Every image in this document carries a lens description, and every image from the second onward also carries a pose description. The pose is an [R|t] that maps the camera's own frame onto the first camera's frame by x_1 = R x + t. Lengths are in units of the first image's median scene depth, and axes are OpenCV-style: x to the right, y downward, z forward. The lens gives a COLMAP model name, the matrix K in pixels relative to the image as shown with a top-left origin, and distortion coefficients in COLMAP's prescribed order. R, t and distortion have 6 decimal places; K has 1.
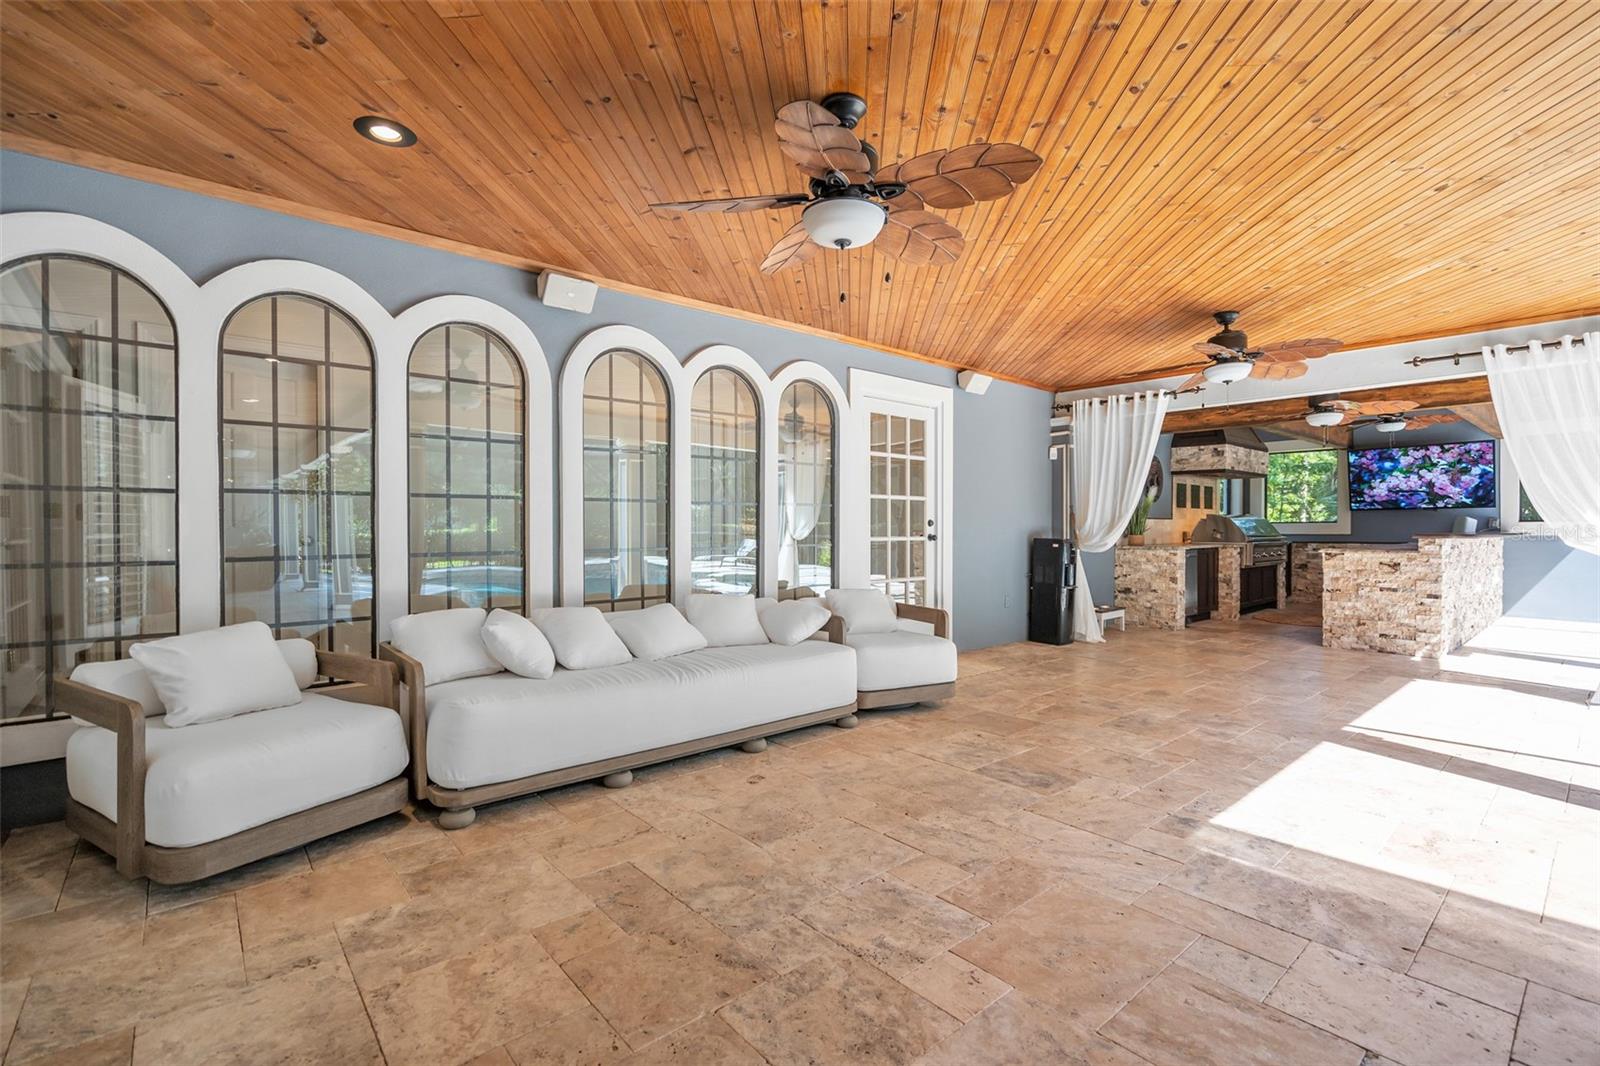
lens RADIAL K [[721.8, 0, 795.2], [0, 721.8, 533.6], [0, 0, 1]] dist [-0.001503, 0.000230]
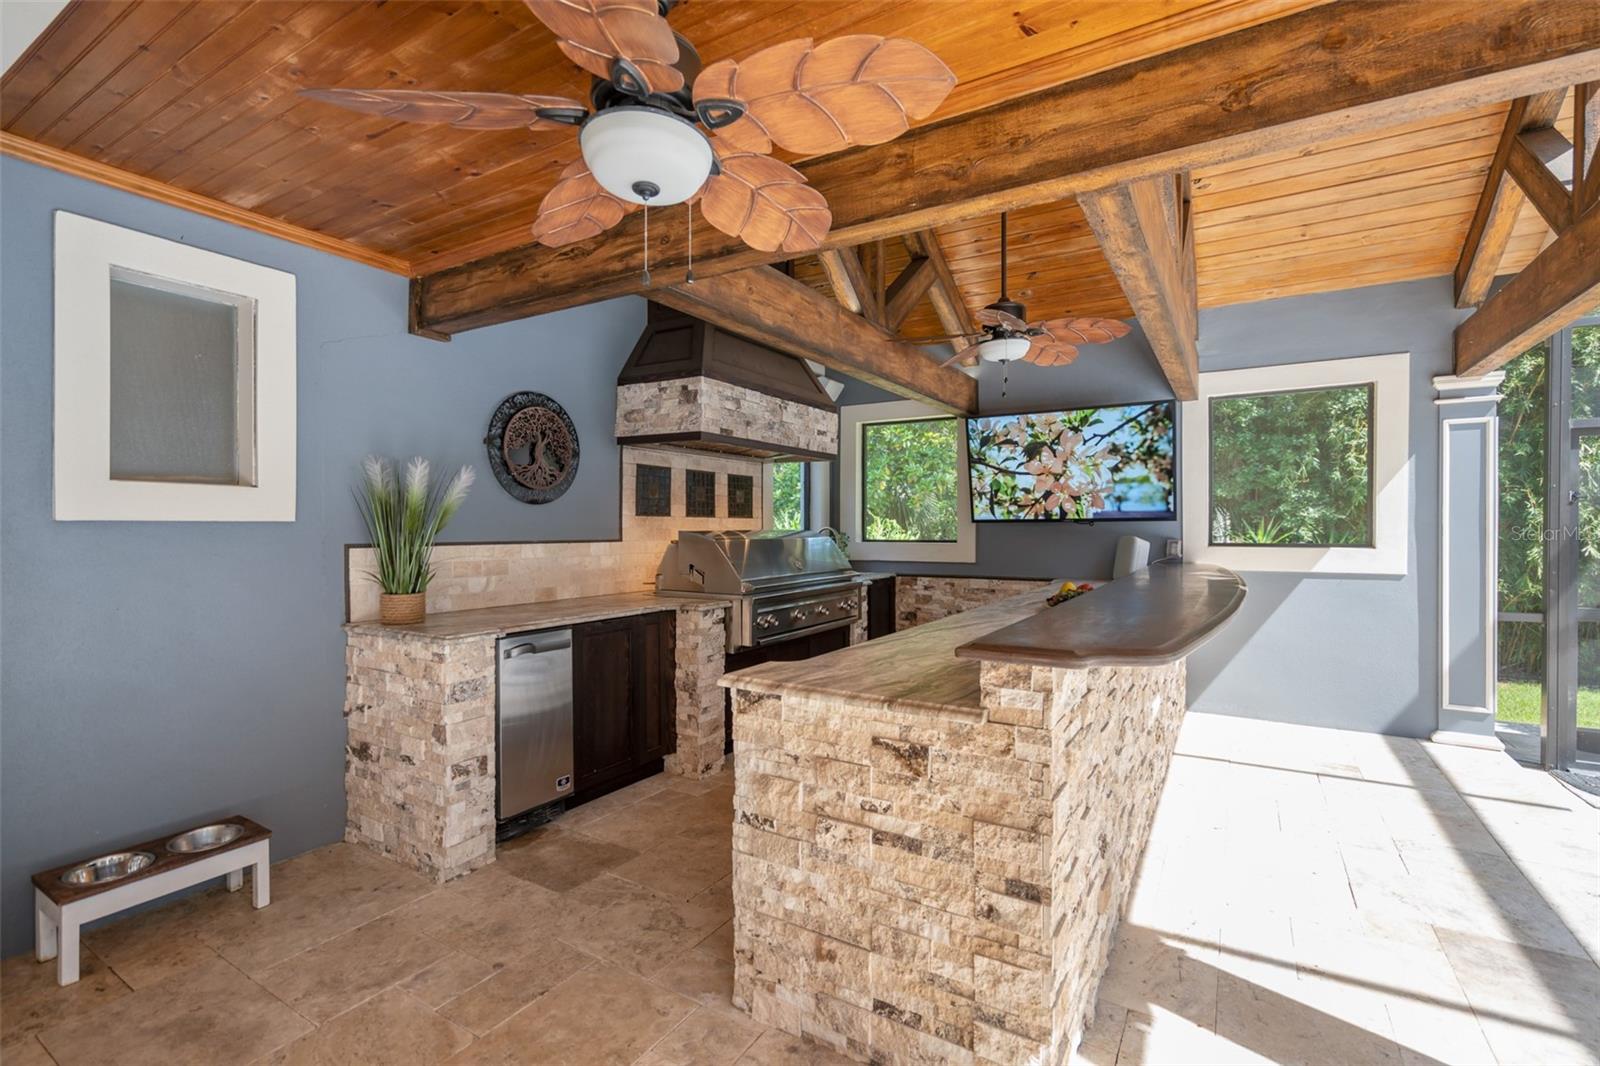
lens RADIAL K [[721.8, 0, 802.6], [0, 721.8, 528.3], [0, 0, 1]] dist [-0.001503, 0.000230]
pose [[0.950422, 0.001563, 0.310958, 0.669450], [-0.000010, 0.999988, -0.004997, -0.035439], [-0.310962, 0.004747, 0.950411, 0.716562]]
